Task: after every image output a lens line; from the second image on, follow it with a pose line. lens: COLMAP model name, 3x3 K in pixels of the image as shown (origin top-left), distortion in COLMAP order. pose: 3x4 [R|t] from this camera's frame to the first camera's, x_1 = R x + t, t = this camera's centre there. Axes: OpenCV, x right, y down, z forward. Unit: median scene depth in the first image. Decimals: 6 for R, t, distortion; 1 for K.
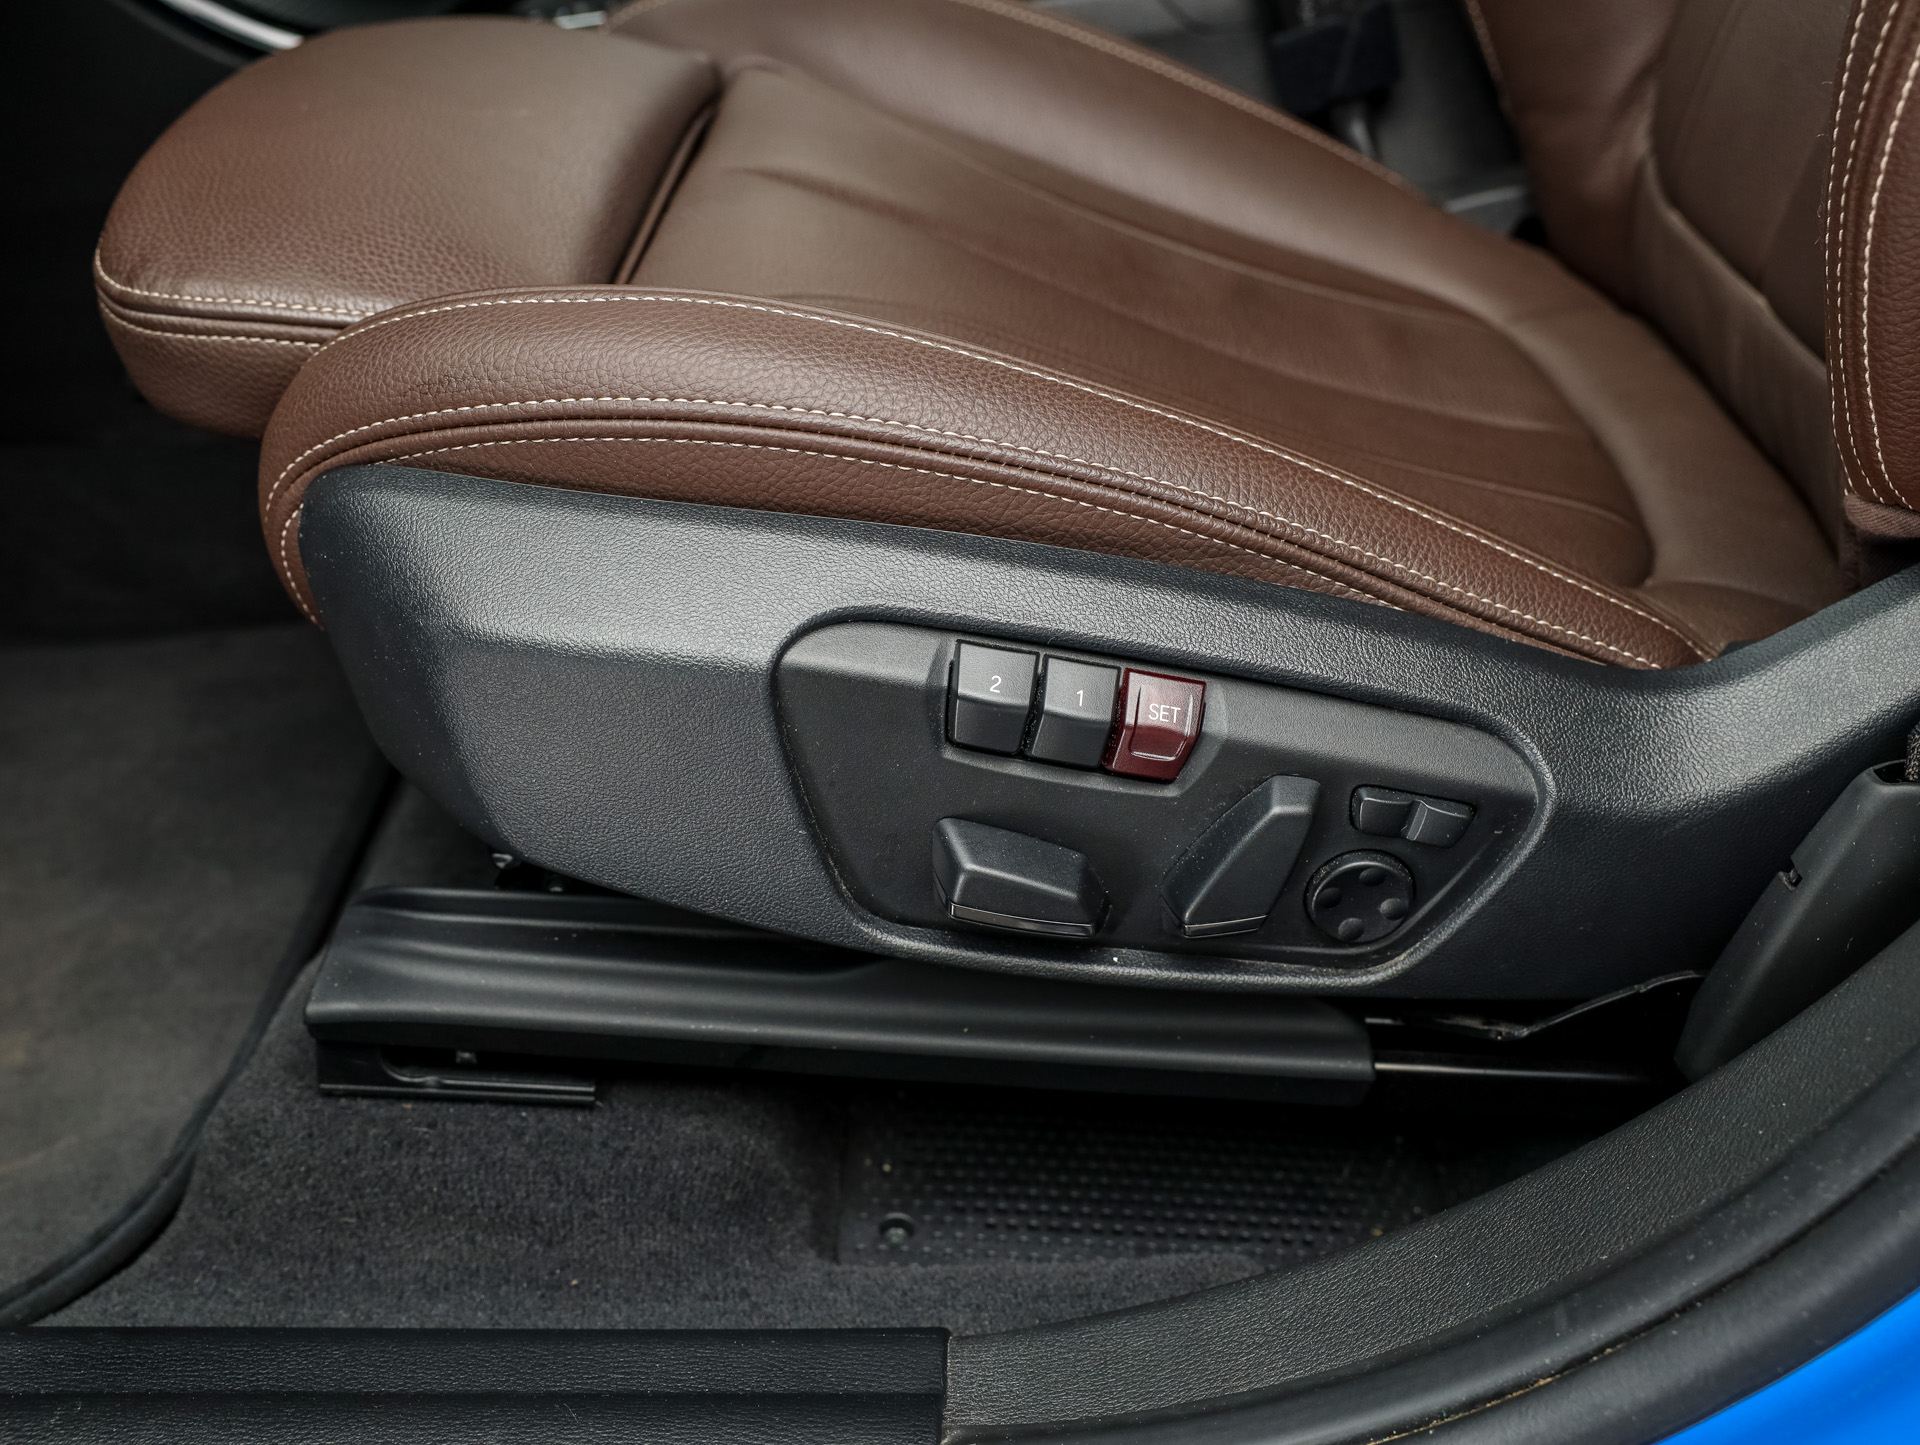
lens RADIAL K [[2080.3, 0, 960.0], [0, 2080.3, 722.5], [0, 0, 1]] dist [-0.017991, -0.013685]
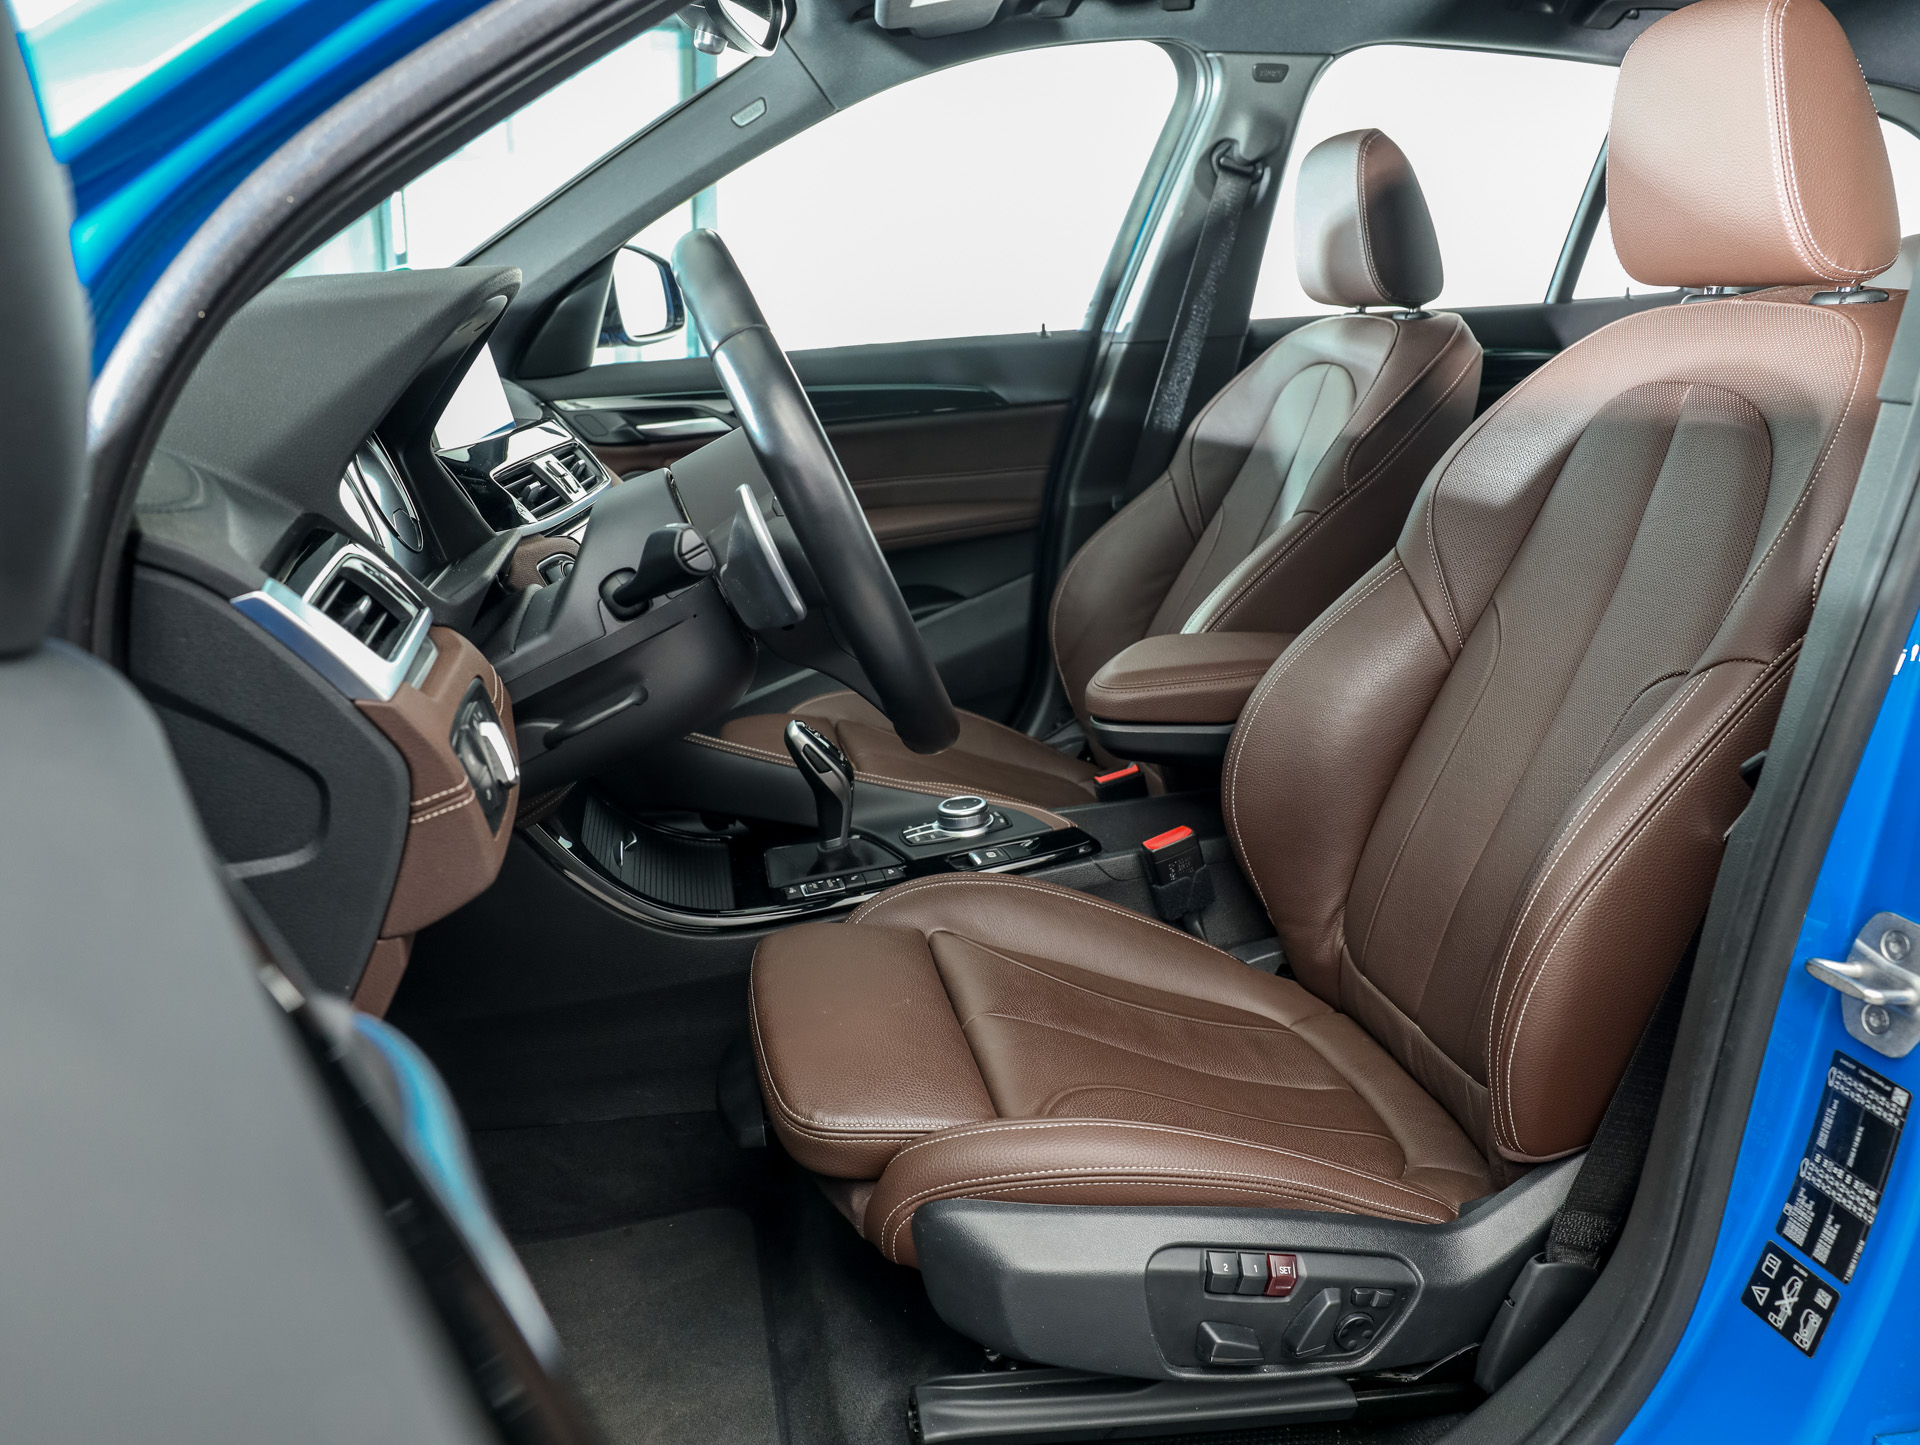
lens RADIAL K [[1471.9, 0, 960.0], [0, 1471.9, 722.5], [0, 0, 1]] dist [-0.055687, 0.001166]
pose [[0.981692, -0.046749, 0.184647, -0.580098], [0.094540, 0.961163, -0.259284, -0.219481], [-0.165355, 0.271994, 0.947986, -0.811633]]
